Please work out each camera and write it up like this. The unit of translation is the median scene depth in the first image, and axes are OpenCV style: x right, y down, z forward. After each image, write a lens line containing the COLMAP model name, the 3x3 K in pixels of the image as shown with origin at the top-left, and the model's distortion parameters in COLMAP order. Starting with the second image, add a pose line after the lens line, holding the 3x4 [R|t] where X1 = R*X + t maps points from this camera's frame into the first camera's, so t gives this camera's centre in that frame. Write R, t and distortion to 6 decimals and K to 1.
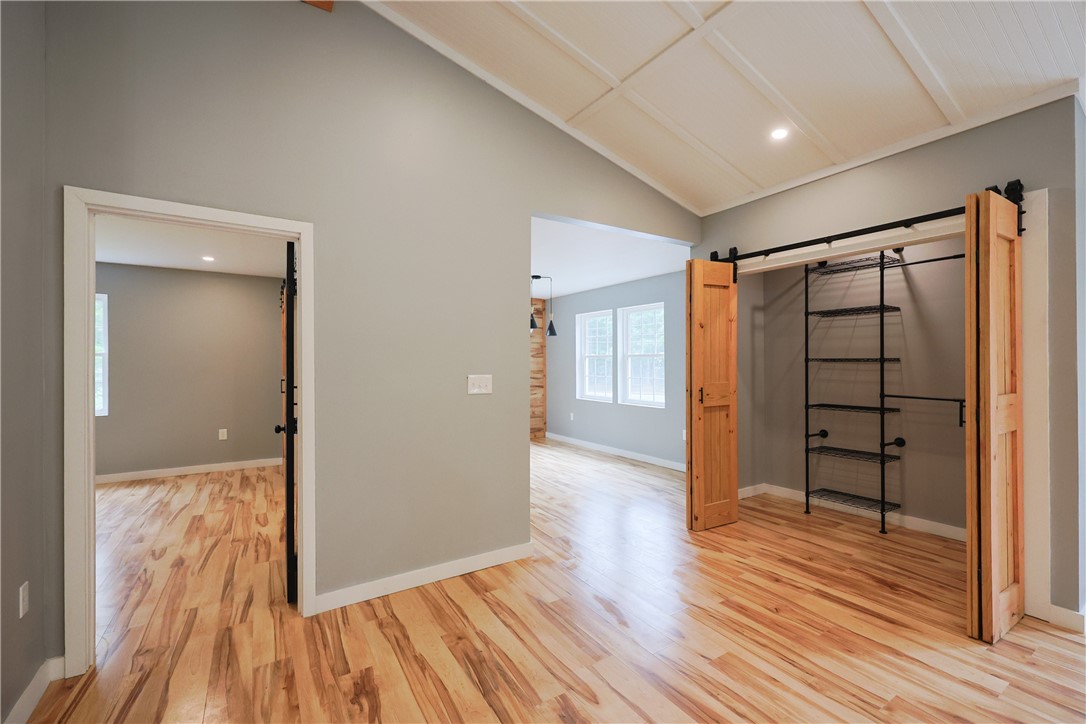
lens RADIAL K [[458.9, 0, 544.5], [0, 458.9, 360.6], [0, 0, 1]] dist [-0.003110, -0.000084]
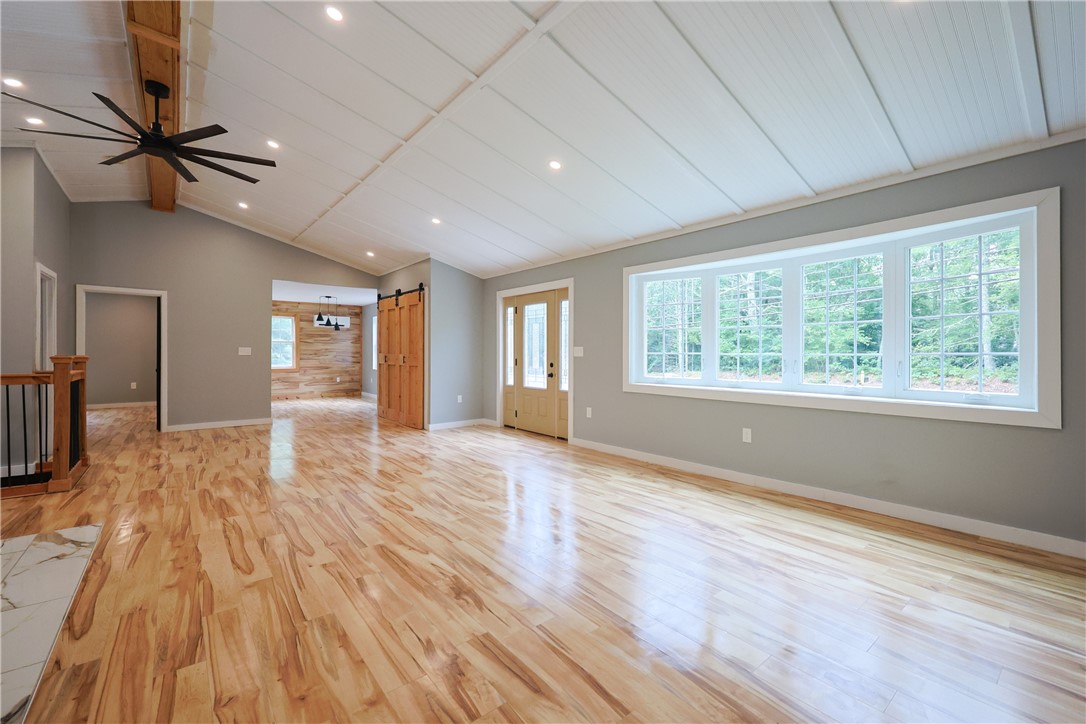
lens RADIAL K [[457.5, 0, 541.1], [0, 457.5, 353.5], [0, 0, 1]] dist [-0.003651, -0.000194]
pose [[0.993952, 0.006566, 0.109621, 0.966840], [-0.007404, 0.999946, 0.007236, 0.025241], [-0.109568, -0.008004, 0.993947, -1.334222]]
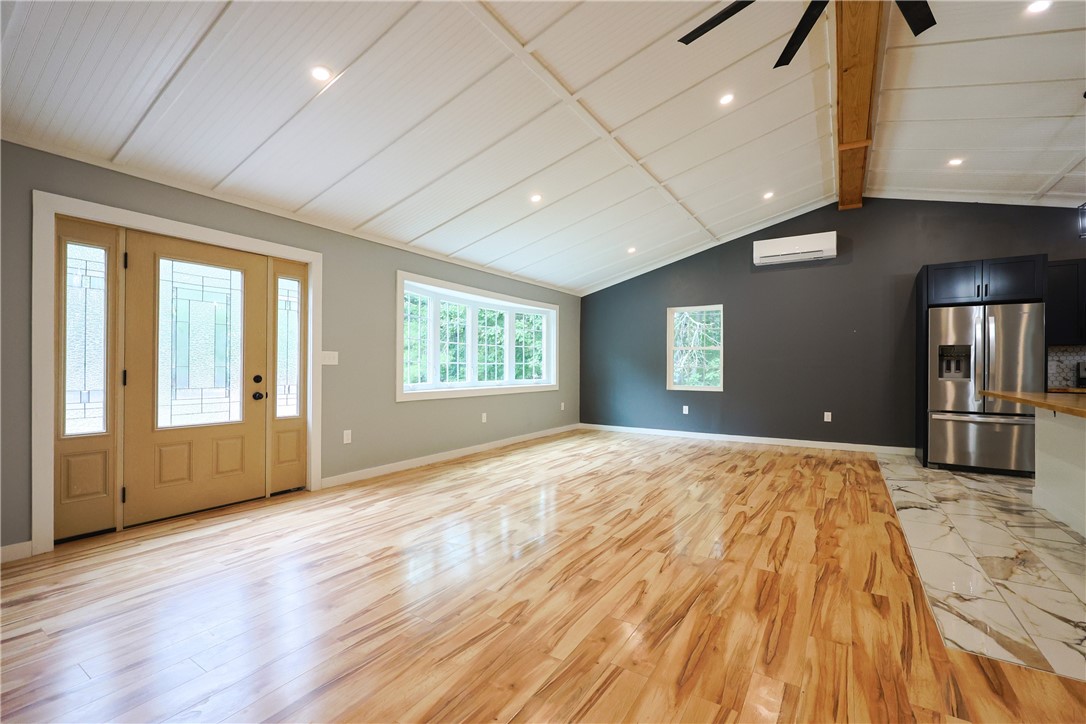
lens RADIAL K [[461.7, 0, 552.8], [0, 461.7, 364.5], [0, 0, 1]] dist [-0.000378, 0.000073]
pose [[-0.428152, 0.007612, 0.903675, -0.034406], [-0.005773, 0.999921, -0.011158, 0.055086], [-0.903688, -0.009994, -0.428074, 0.221358]]
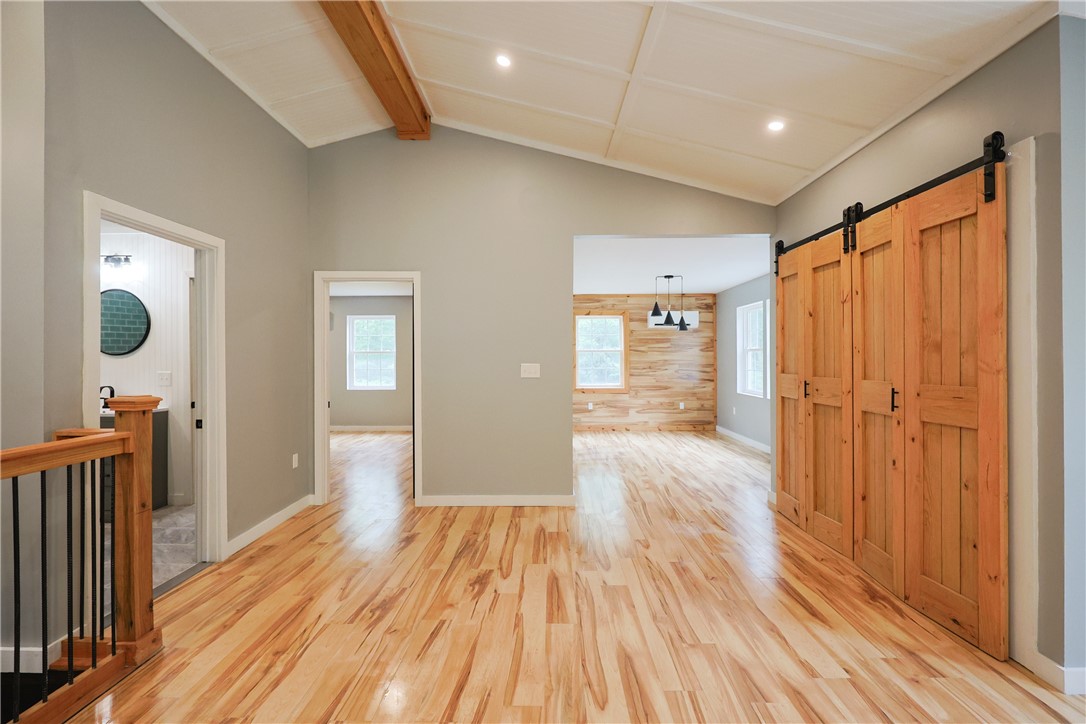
lens RADIAL K [[455.2, 0, 541.9], [0, 455.2, 357.8], [0, 0, 1]] dist [-0.003072, 0.000247]
pose [[0.834391, -0.000921, -0.551172, 0.519048], [0.003348, 0.999989, 0.003397, 0.005918], [0.551162, -0.004680, 0.834385, -0.092449]]
